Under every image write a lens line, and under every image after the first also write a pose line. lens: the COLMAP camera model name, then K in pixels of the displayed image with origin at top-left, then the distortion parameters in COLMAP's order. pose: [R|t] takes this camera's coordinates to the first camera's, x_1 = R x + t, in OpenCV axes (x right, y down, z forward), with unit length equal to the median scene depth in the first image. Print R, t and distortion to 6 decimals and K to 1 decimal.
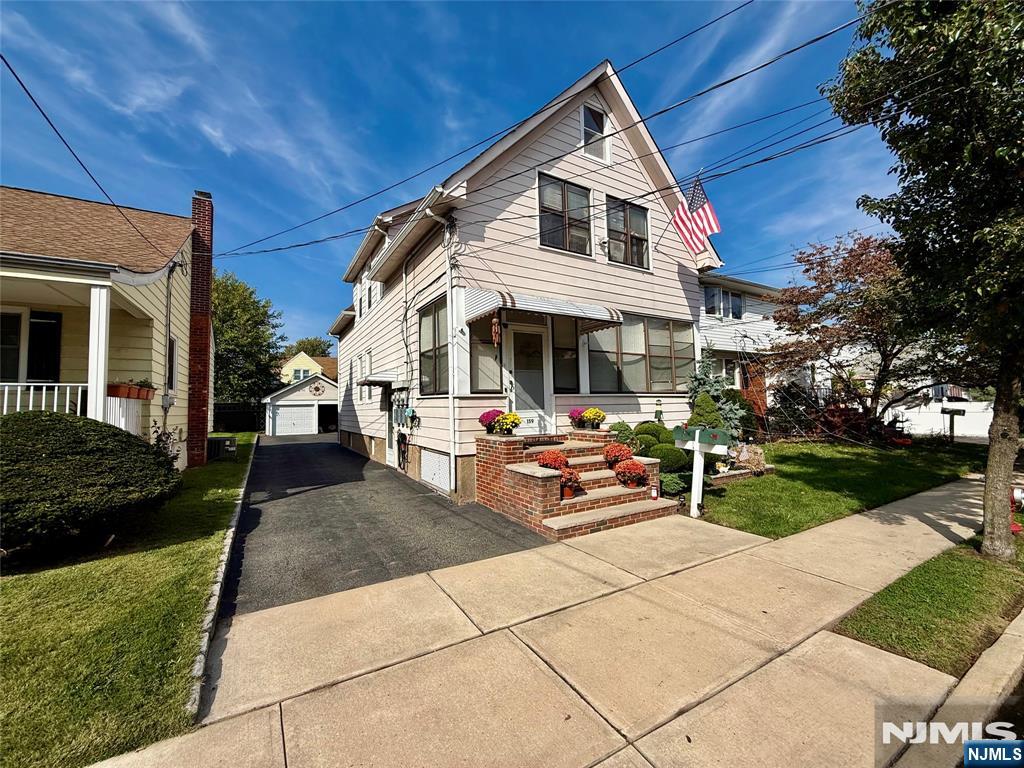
lens RADIAL K [[409.7, 0, 512.9], [0, 409.7, 382.0], [0, 0, 1]] dist [-0.001183, 0.000102]
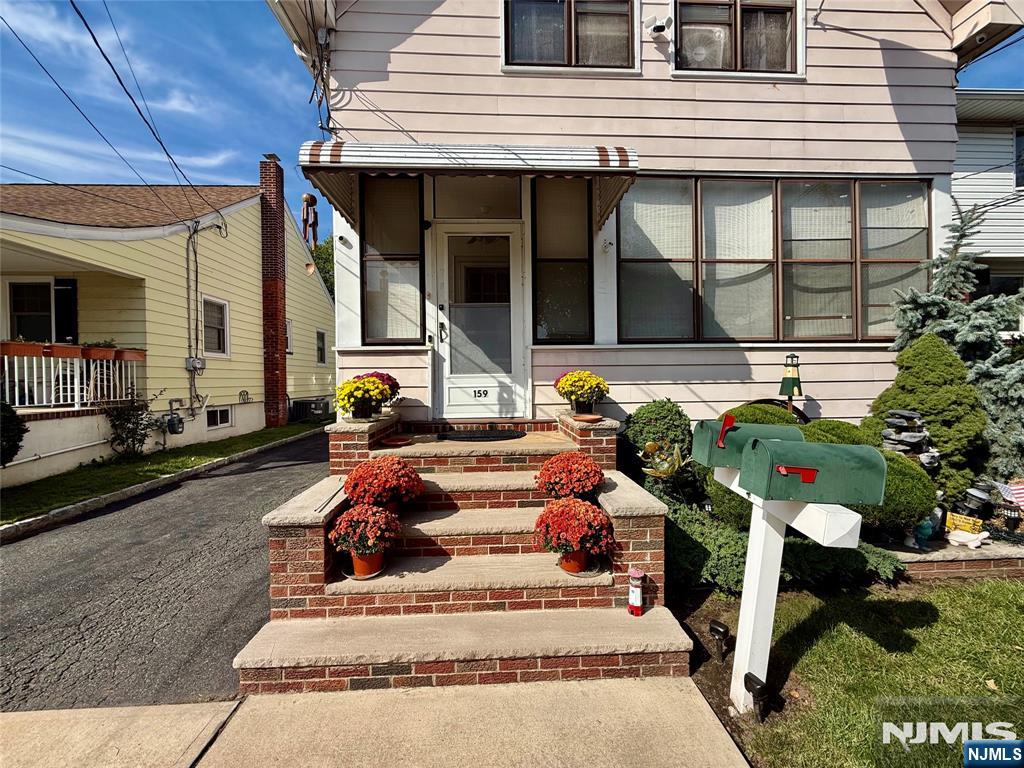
lens RADIAL K [[409.7, 0, 510.5], [0, 409.7, 383.7], [0, 0, 1]] dist [-0.001183, 0.000102]
pose [[0.880848, 0.017008, -0.473093, 0.324492], [0.022395, 0.996738, 0.077531, 0.036658], [0.472868, -0.078888, 0.877595, 0.492019]]
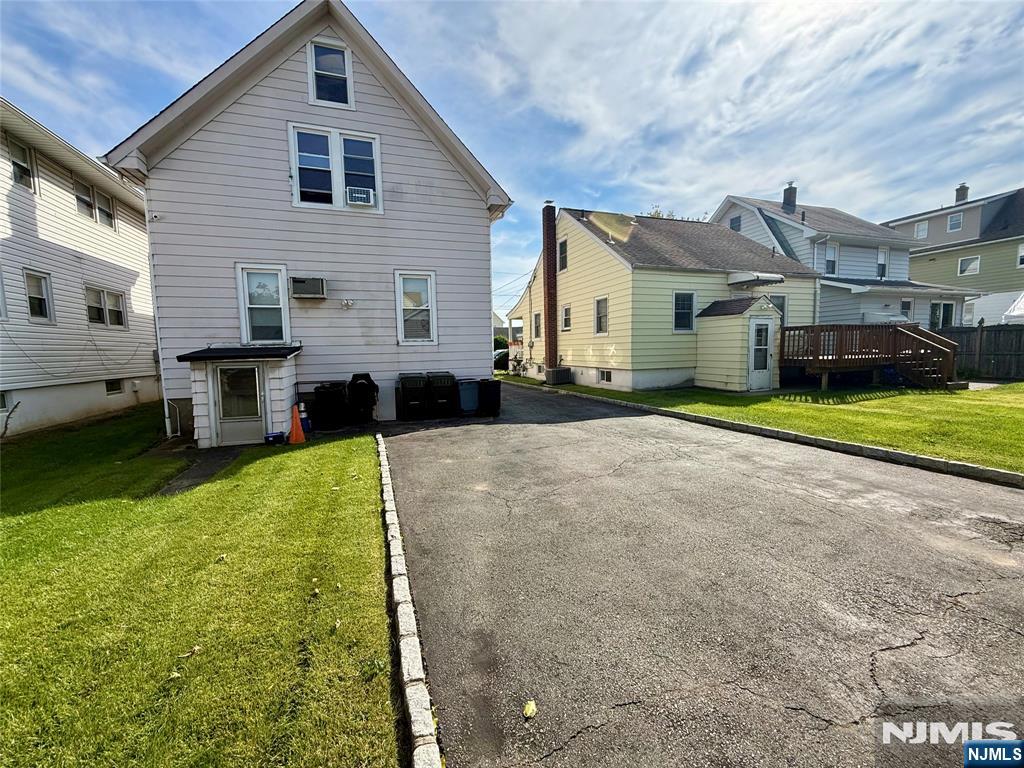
lens RADIAL K [[409.7, 0, 511.5], [0, 409.7, 383.3], [0, 0, 1]] dist [-0.001183, 0.000102]
pose [[-0.978161, 0.018638, 0.207009, -0.975609], [0.022434, 0.999620, 0.016002, 0.205242], [-0.206632, 0.020297, -0.978208, 2.934035]]
